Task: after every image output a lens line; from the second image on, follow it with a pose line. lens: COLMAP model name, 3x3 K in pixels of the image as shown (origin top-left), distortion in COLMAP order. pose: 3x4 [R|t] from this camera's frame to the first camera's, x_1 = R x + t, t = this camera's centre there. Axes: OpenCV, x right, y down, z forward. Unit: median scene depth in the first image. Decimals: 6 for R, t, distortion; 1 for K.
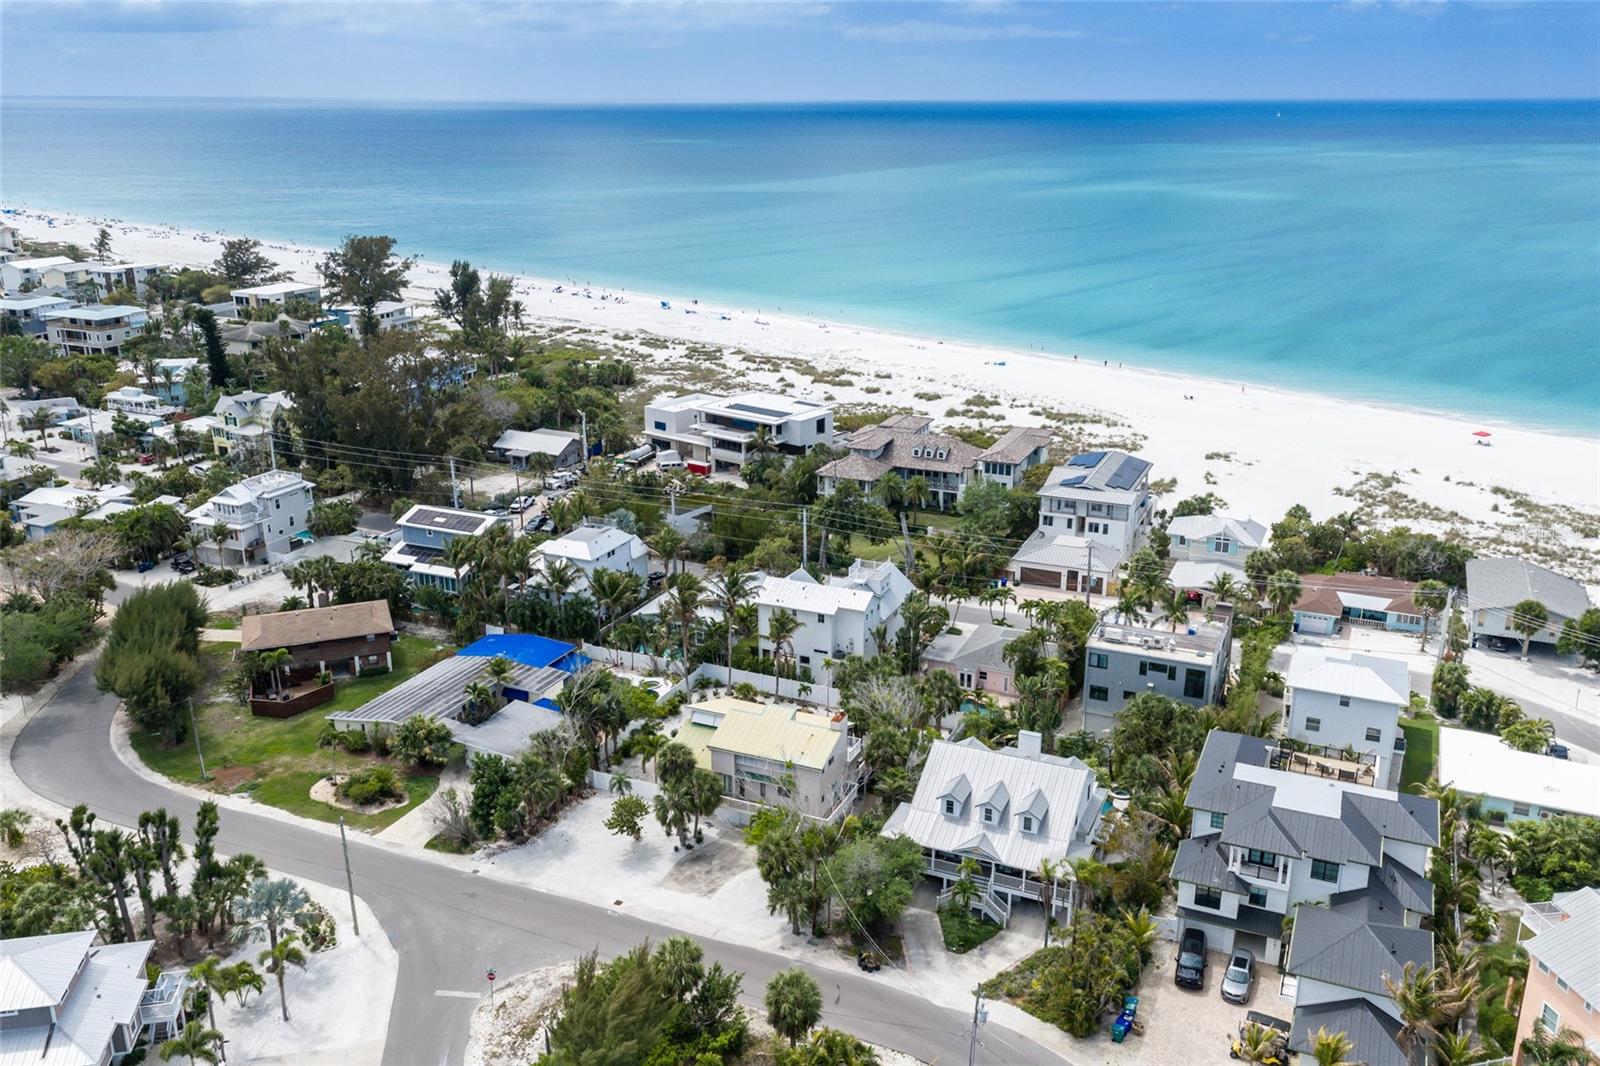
lens RADIAL K [[1332.4, 0, 800.0], [0, 1332.4, 533.0], [0, 0, 1]] dist [0.047590, -0.009724]
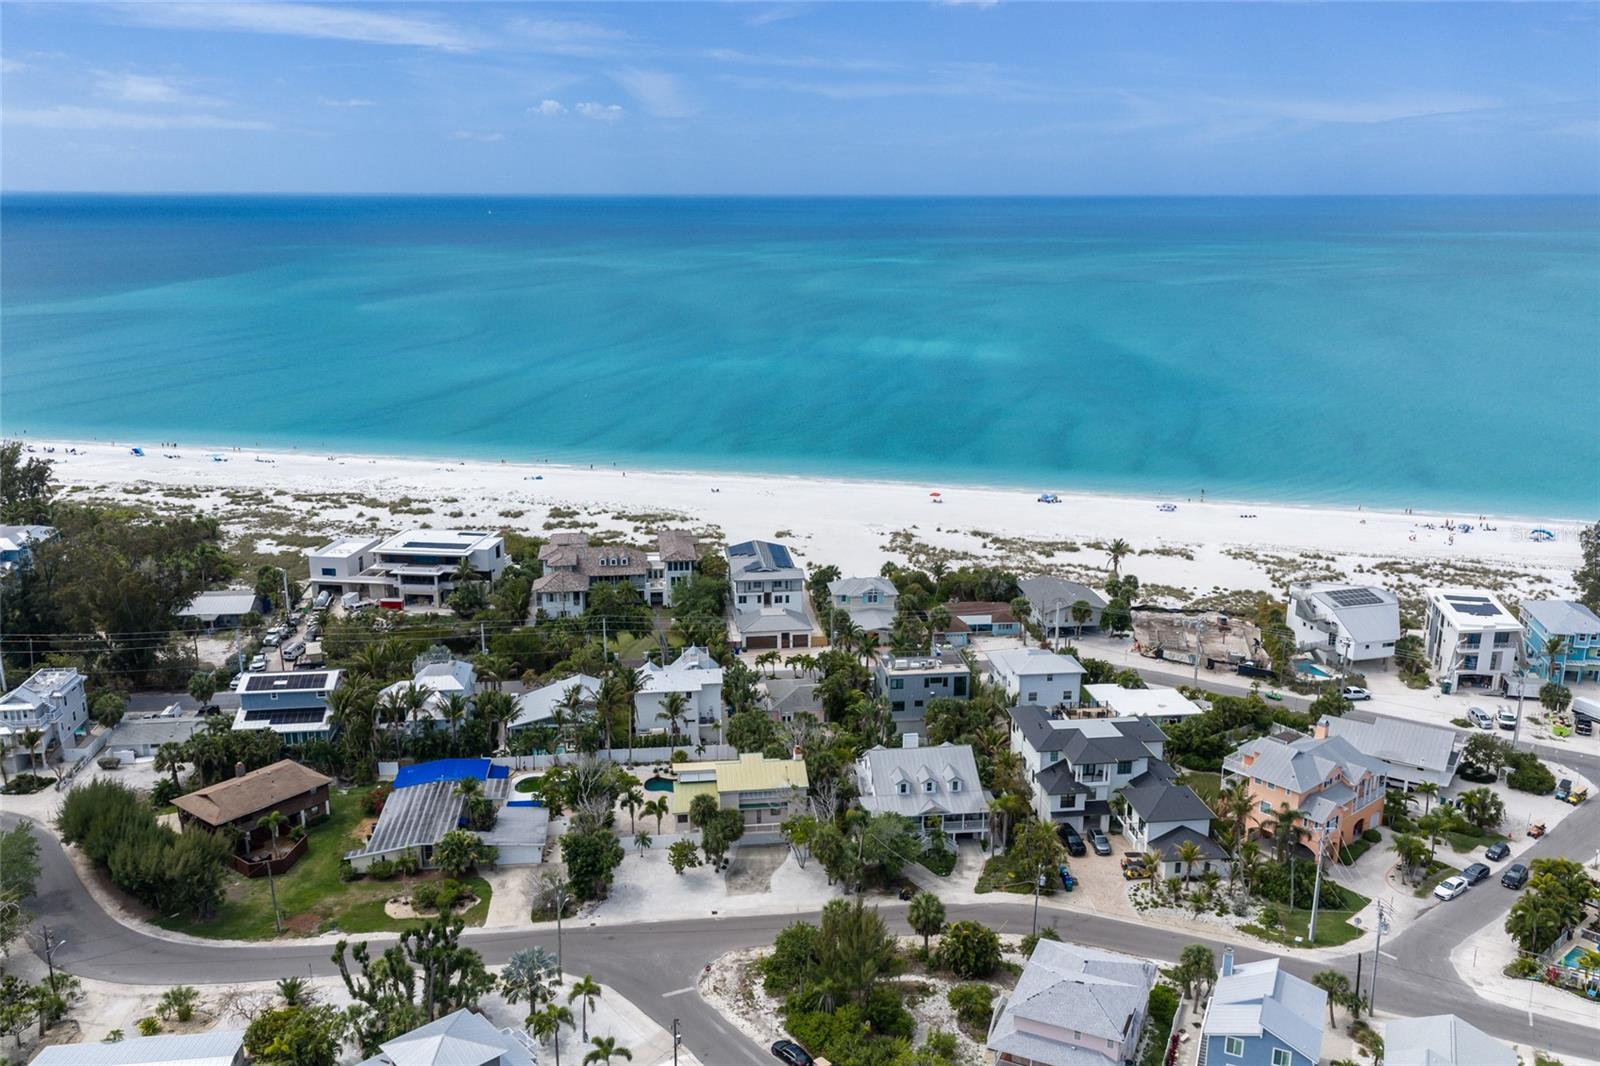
lens RADIAL K [[1332.4, 0, 800.0], [0, 1332.4, 533.0], [0, 0, 1]] dist [0.047590, -0.009724]
pose [[0.856270, -0.126626, 0.500767, -0.477957], [0.158255, 0.987175, -0.020982, -0.043661], [-0.491688, 0.097215, 0.865328, -0.179133]]
